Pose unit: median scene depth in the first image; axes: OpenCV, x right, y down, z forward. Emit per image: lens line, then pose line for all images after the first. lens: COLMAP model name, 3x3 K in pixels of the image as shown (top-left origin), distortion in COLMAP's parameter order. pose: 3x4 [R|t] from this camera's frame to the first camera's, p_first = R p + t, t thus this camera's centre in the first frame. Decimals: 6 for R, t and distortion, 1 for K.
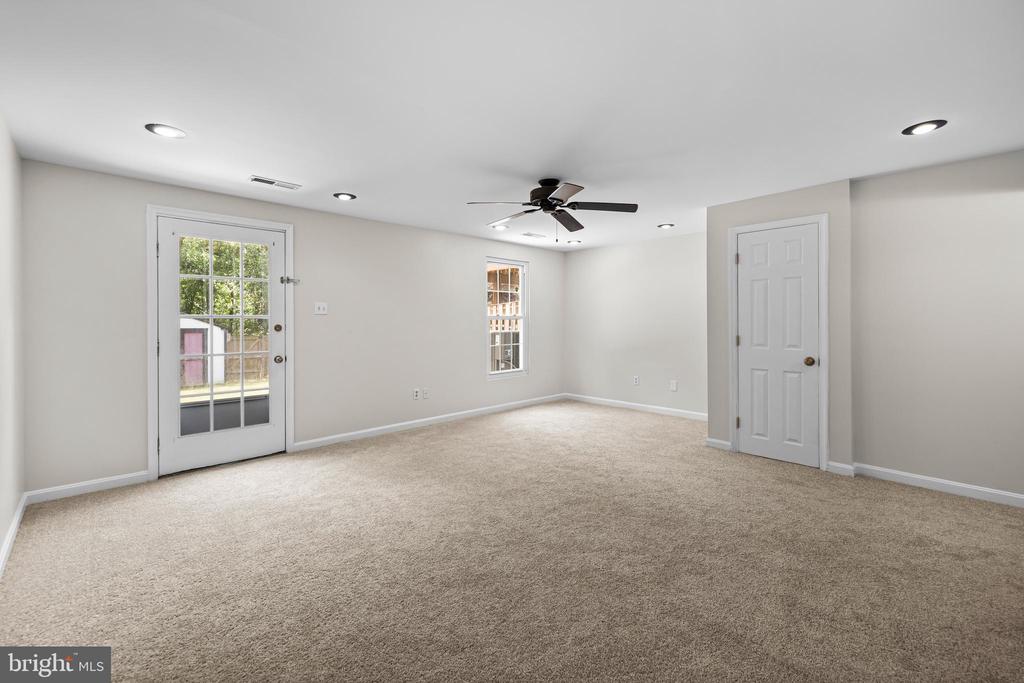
lens RADIAL K [[429.6, 0, 514.7], [0, 429.6, 331.8], [0, 0, 1]] dist [0.001454, 0.000165]
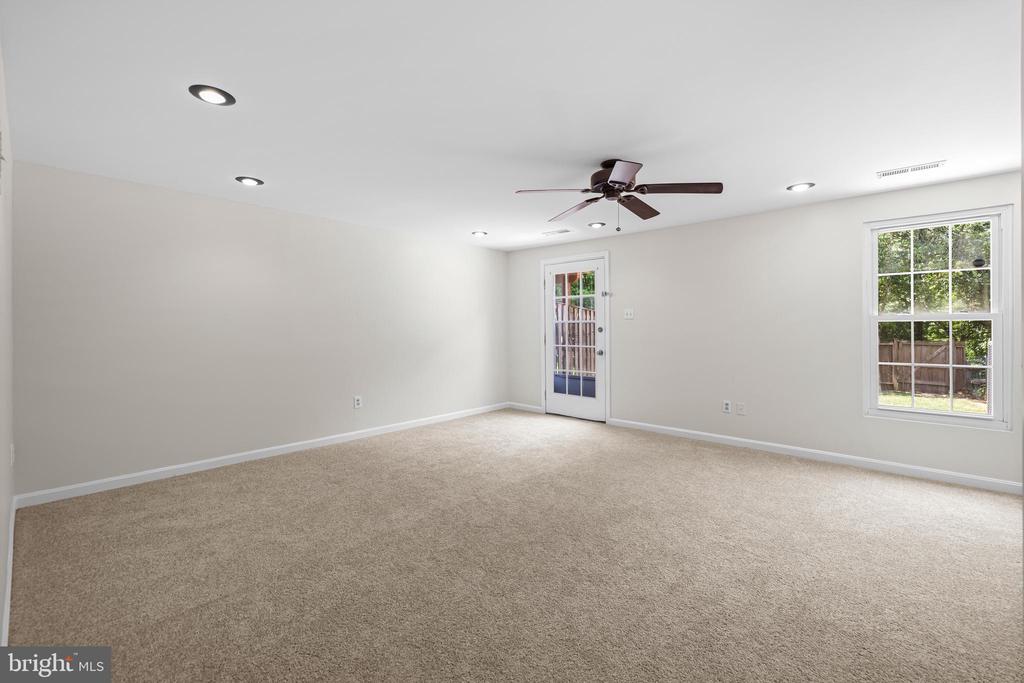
lens RADIAL K [[429.6, 0, 514.7], [0, 429.6, 331.8], [0, 0, 1]] dist [0.001454, 0.000165]
pose [[0.067776, 0.017308, -0.997550, 0.894020], [-0.019782, 0.999676, 0.016001, -0.021214], [0.997504, 0.018649, 0.068096, 0.722869]]
